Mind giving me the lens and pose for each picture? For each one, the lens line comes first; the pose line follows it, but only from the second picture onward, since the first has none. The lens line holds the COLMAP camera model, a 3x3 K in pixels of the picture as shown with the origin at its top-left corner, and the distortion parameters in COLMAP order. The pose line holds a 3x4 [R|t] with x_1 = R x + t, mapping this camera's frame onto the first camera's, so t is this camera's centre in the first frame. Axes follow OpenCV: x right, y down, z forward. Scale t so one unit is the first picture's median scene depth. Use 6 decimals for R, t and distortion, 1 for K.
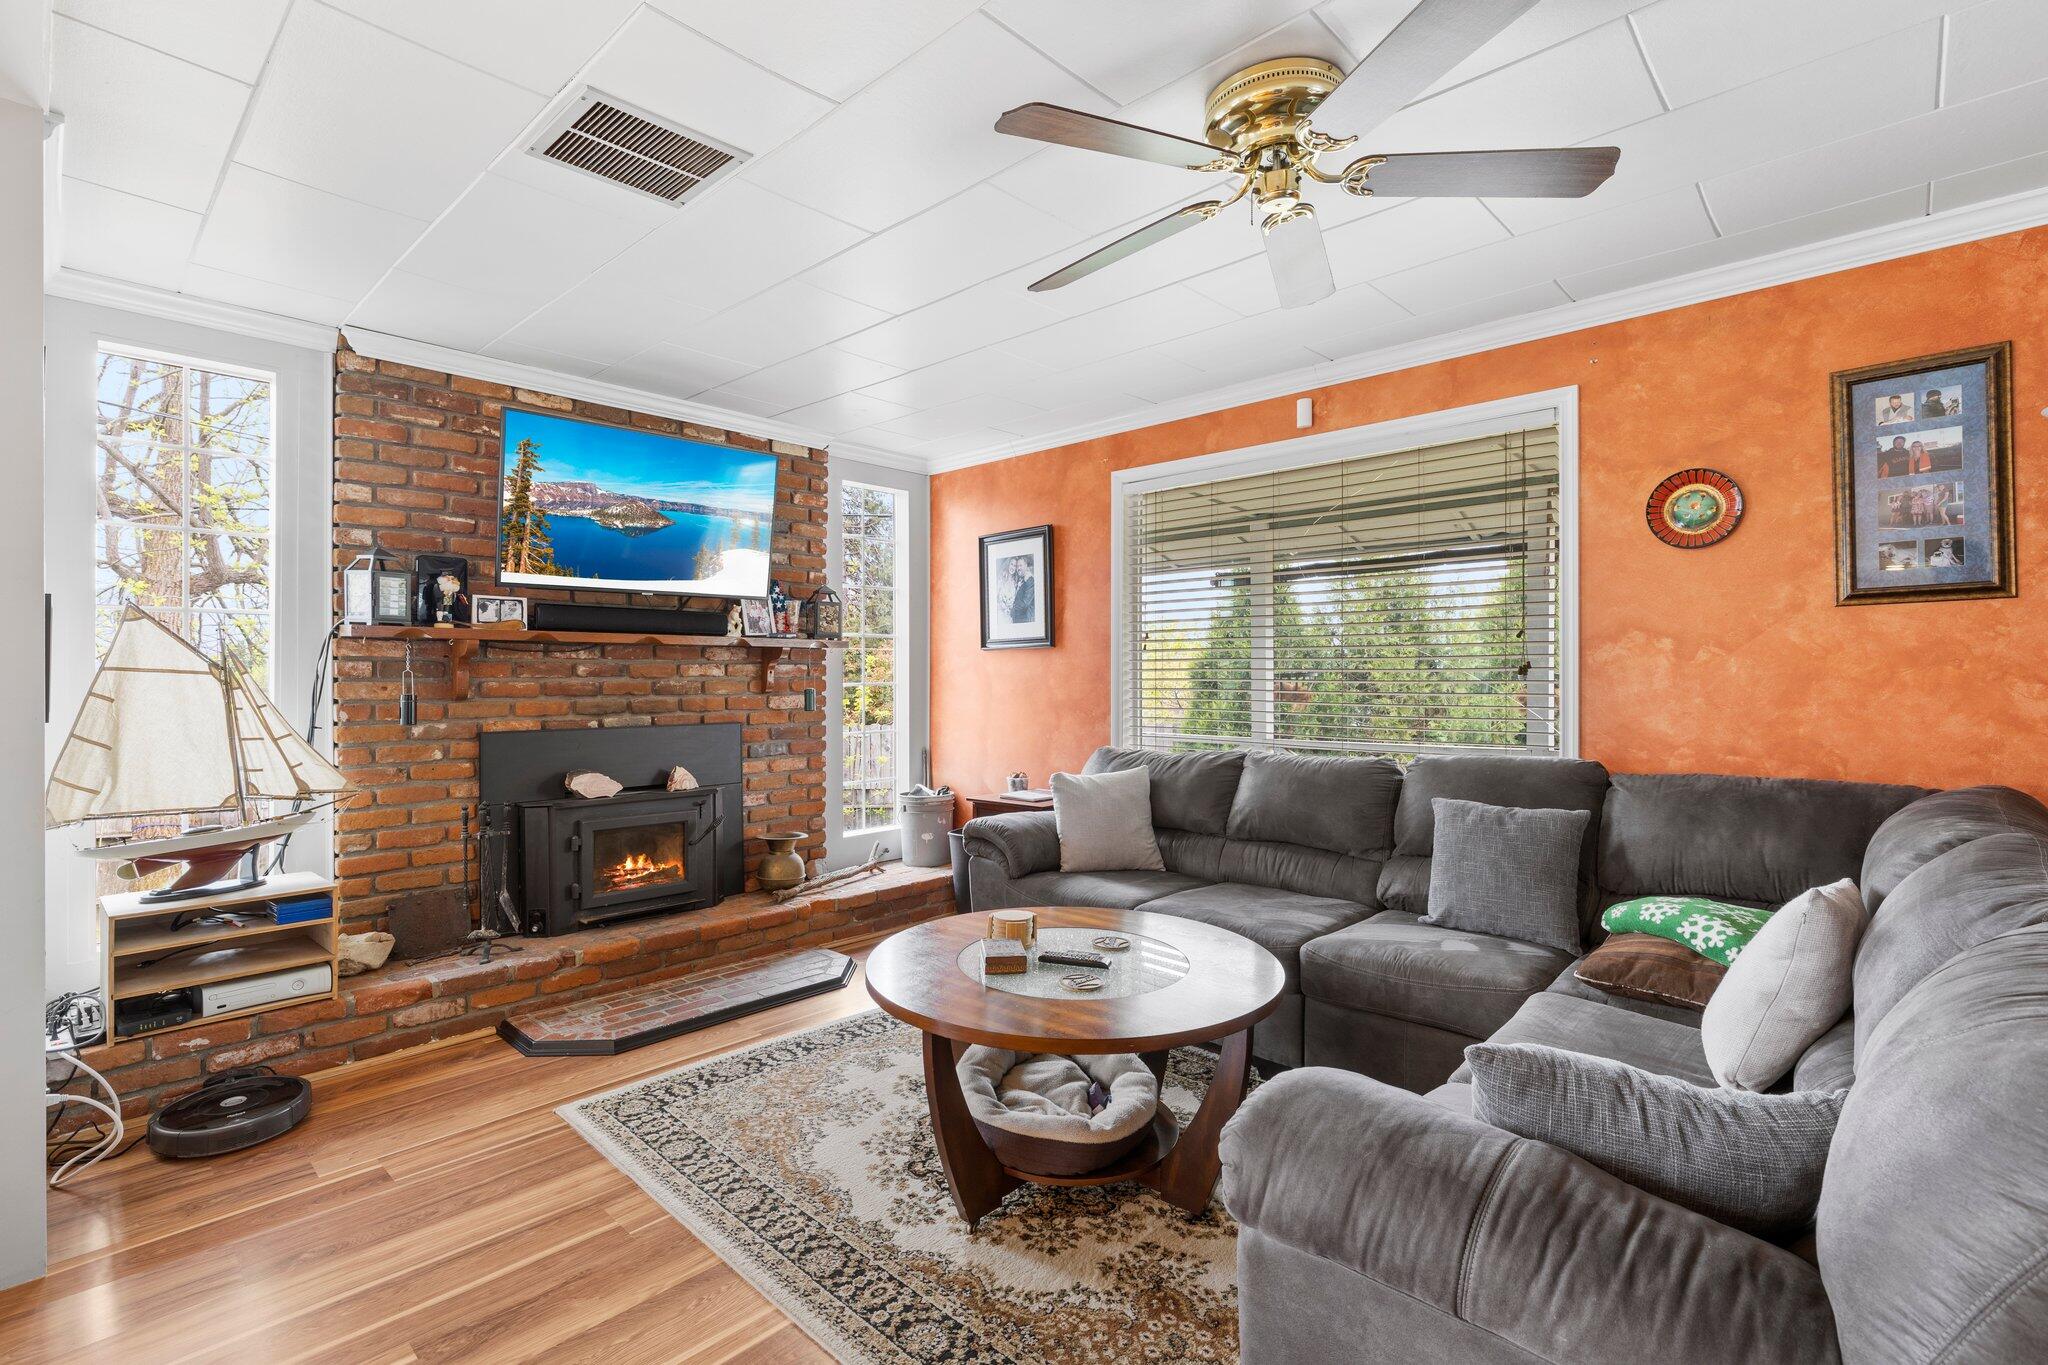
lens RADIAL K [[934.3, 0, 1018.5], [0, 934.3, 673.3], [0, 0, 1]] dist [-0.002962, 0.001126]
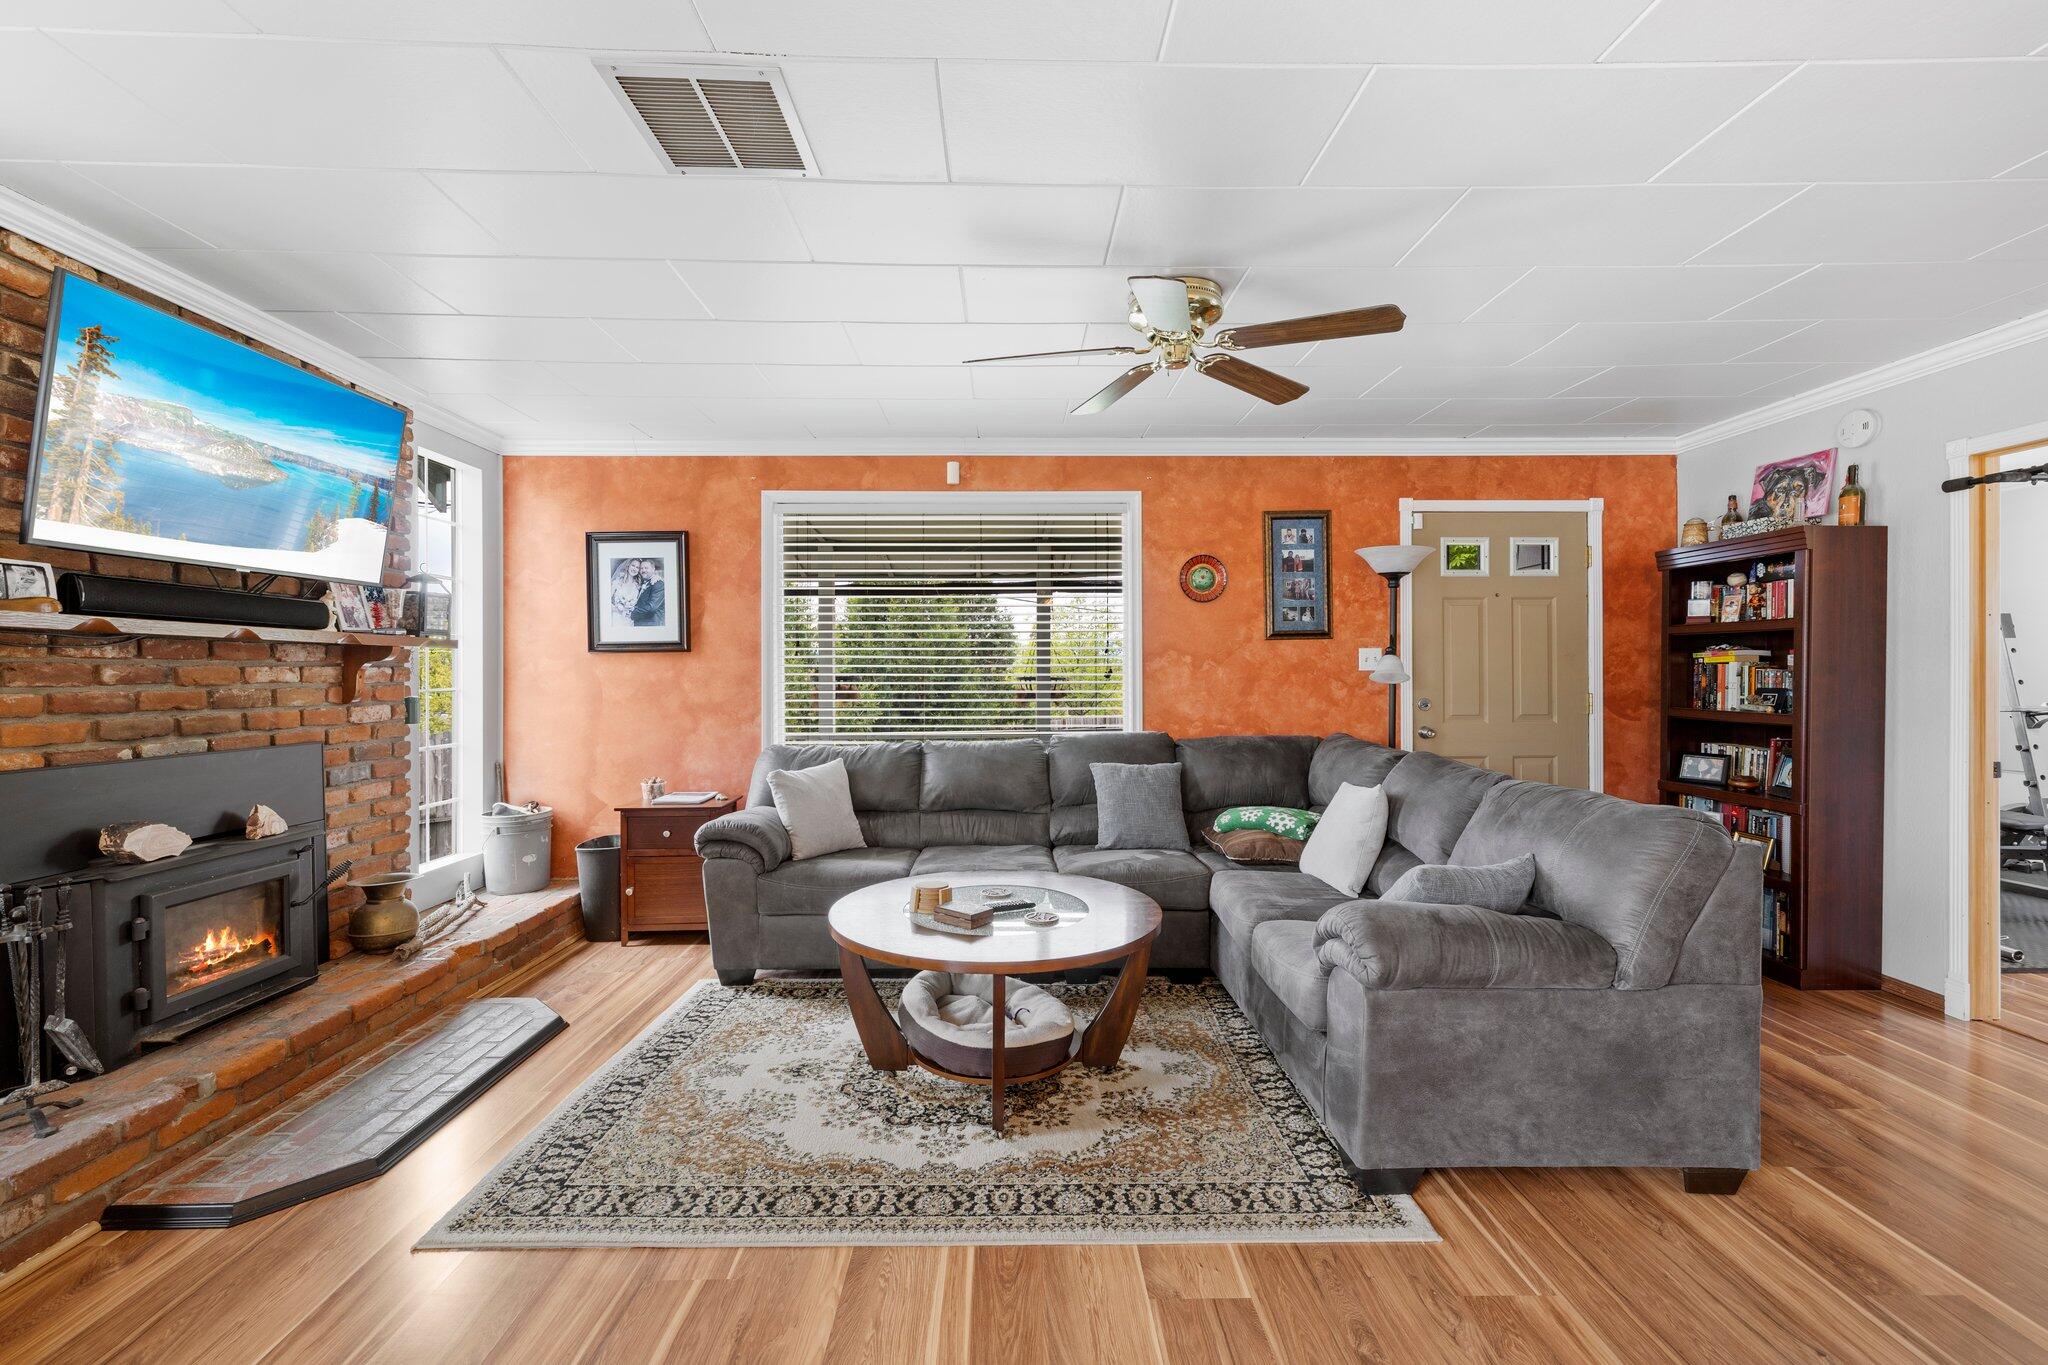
lens RADIAL K [[859.0, 0, 1022.3], [0, 859.0, 675.0], [0, 0, 1]] dist [-0.000374, 0.000676]
pose [[0.712974, -0.000239, 0.701191, -0.488529], [0.001458, 0.999998, -0.001142, -0.001845], [-0.701189, 0.001837, 0.712973, 0.107816]]
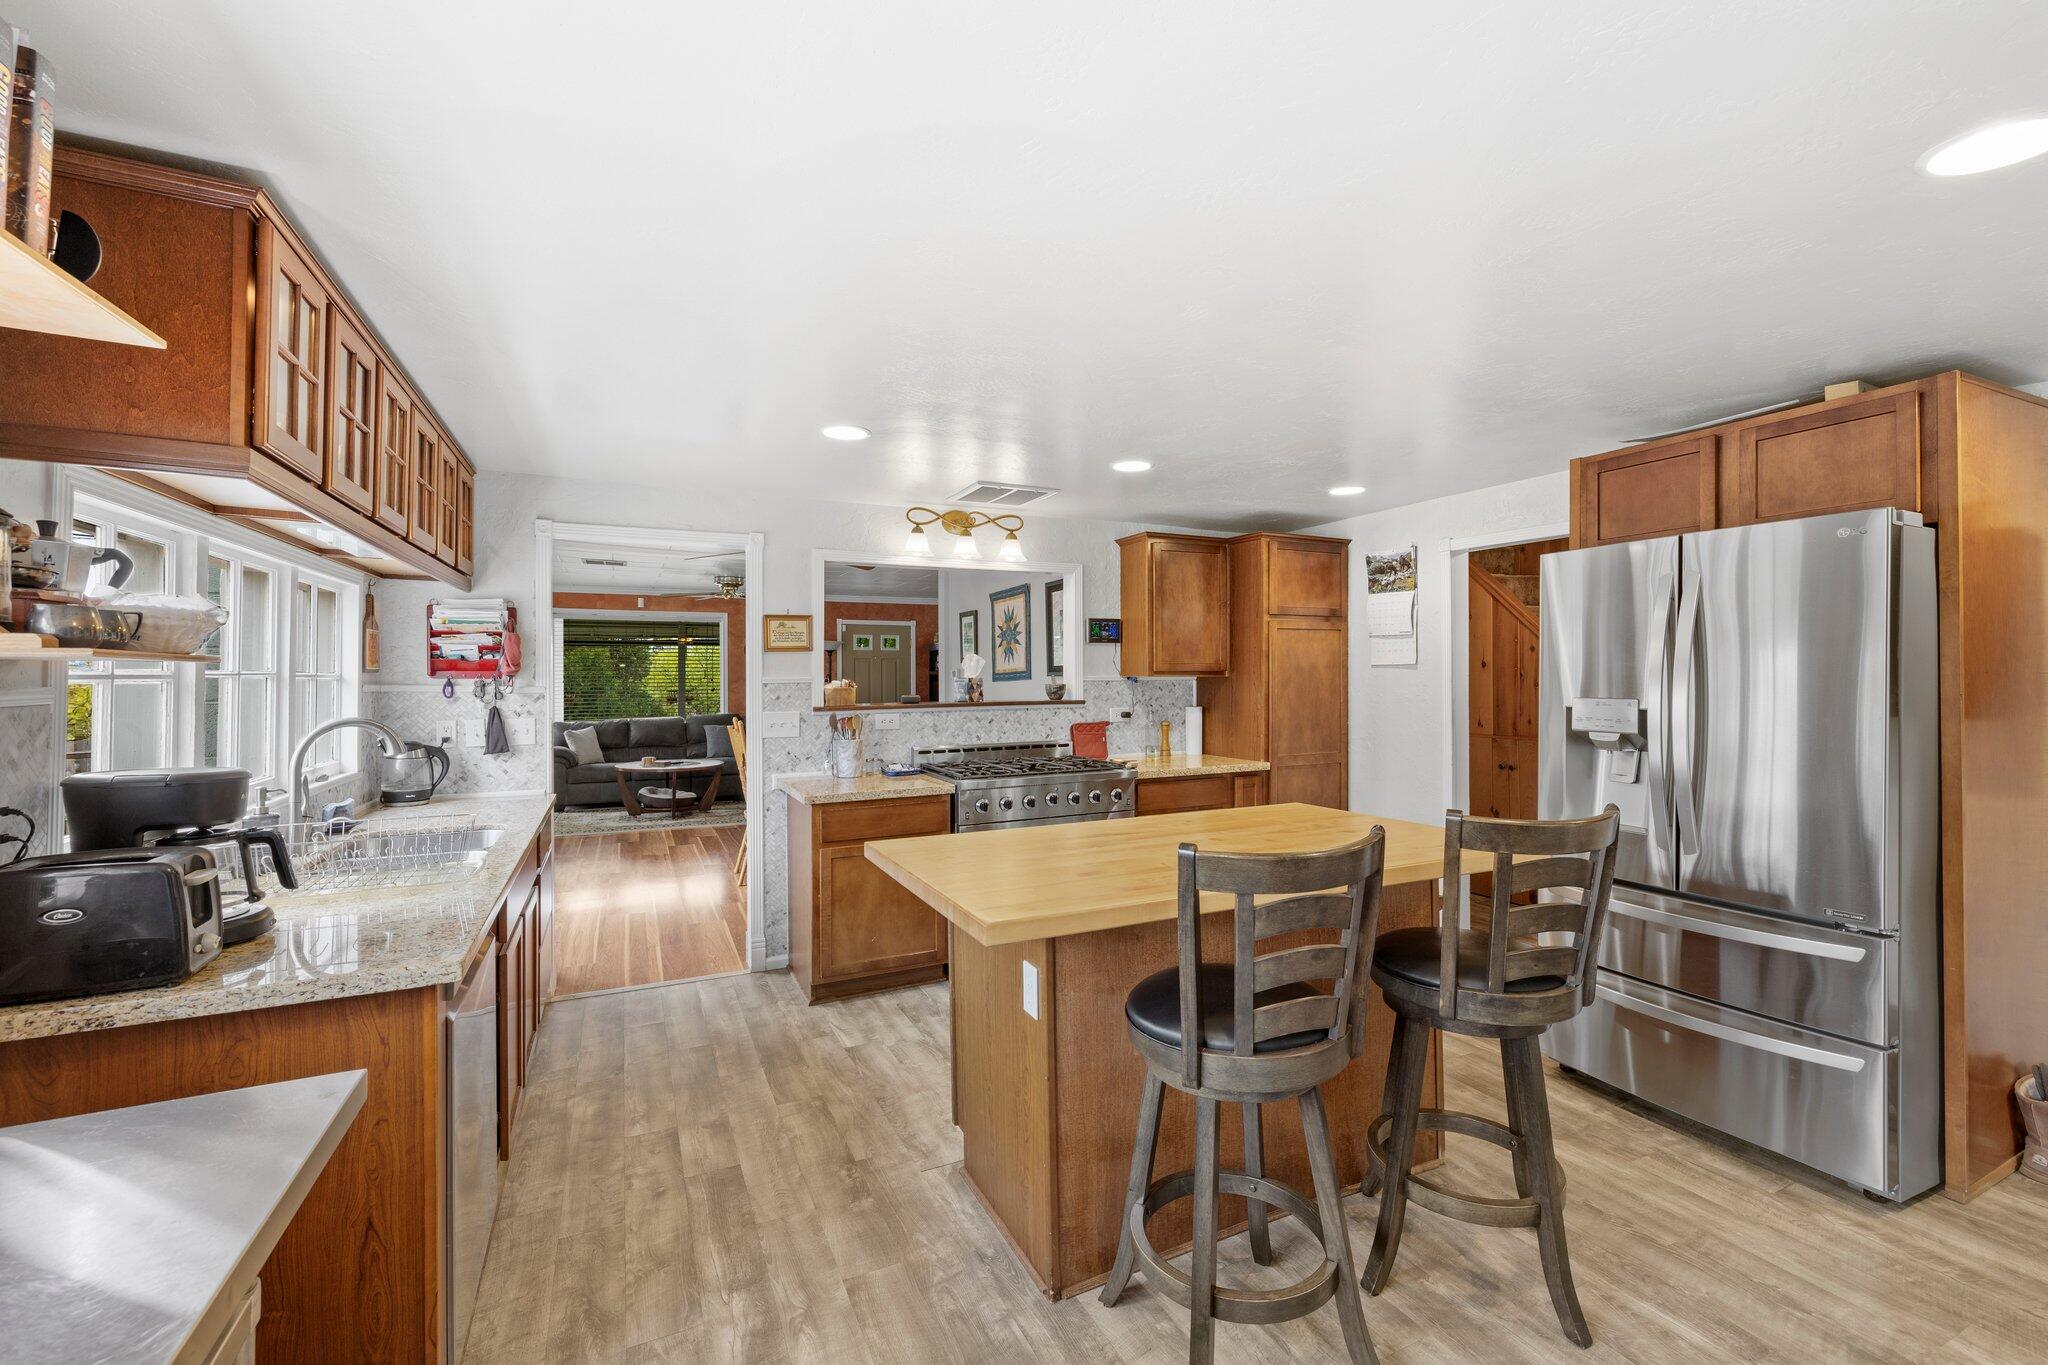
lens RADIAL K [[859.0, 0, 1023.7], [0, 859.0, 678.2], [0, 0, 1]] dist [-0.000374, 0.000676]
pose [[0.372617, 0.006322, 0.927964, -1.894582], [0.006081, 0.999939, -0.009254, -0.011187], [-0.927965, 0.009091, 0.372555, -1.208189]]
